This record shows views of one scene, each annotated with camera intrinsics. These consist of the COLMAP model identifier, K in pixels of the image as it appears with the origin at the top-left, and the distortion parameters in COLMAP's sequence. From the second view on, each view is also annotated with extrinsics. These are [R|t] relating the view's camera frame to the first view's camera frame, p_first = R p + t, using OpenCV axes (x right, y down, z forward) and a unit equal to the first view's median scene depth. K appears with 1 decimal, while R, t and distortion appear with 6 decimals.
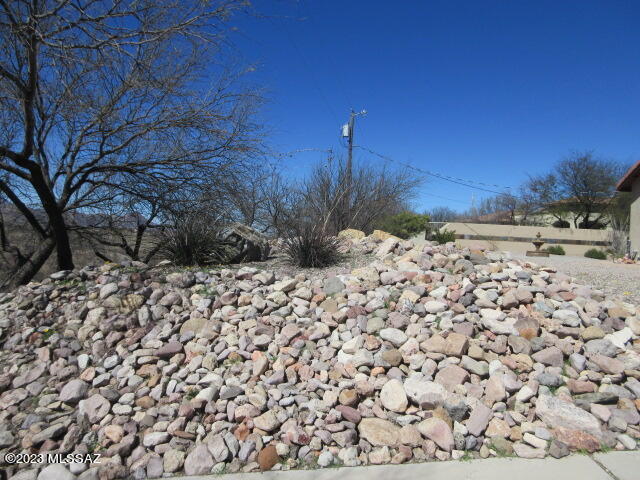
lens RADIAL K [[471.4, 0, 323.2], [0, 471.4, 236.9], [0, 0, 1]] dist [-0.003505, -0.002585]
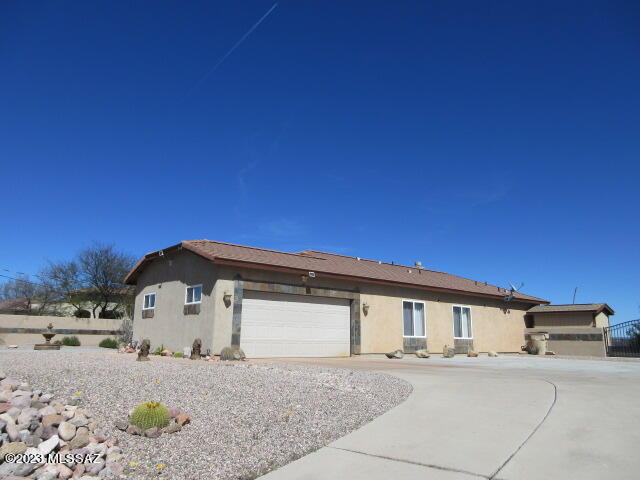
lens RADIAL K [[471.4, 0, 318.6], [0, 471.4, 238.6], [0, 0, 1]] dist [-0.003505, -0.002585]
pose [[0.602894, 0.125744, 0.787850, 0.010205], [0.020008, 0.984808, -0.172491, -0.002150], [-0.797570, 0.119757, 0.591219, -0.004868]]
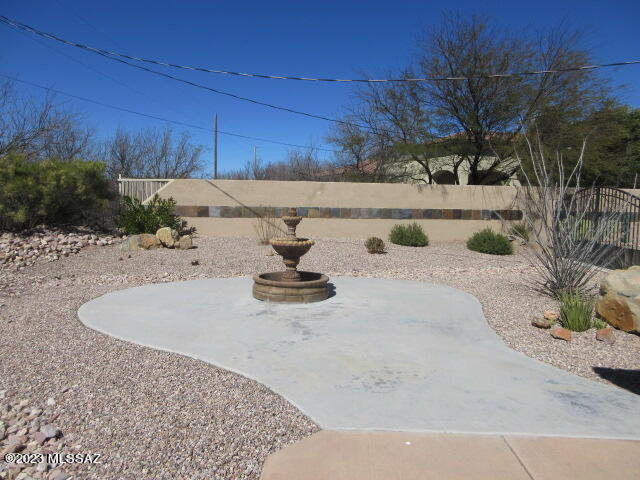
lens RADIAL K [[471.4, 0, 316.0], [0, 471.4, 244.2], [0, 0, 1]] dist [-0.003505, -0.002585]
pose [[0.983790, -0.048988, 0.172503, 0.303107], [0.031307, 0.994109, 0.103763, -0.011101], [-0.176570, -0.096680, 0.979528, 0.529422]]
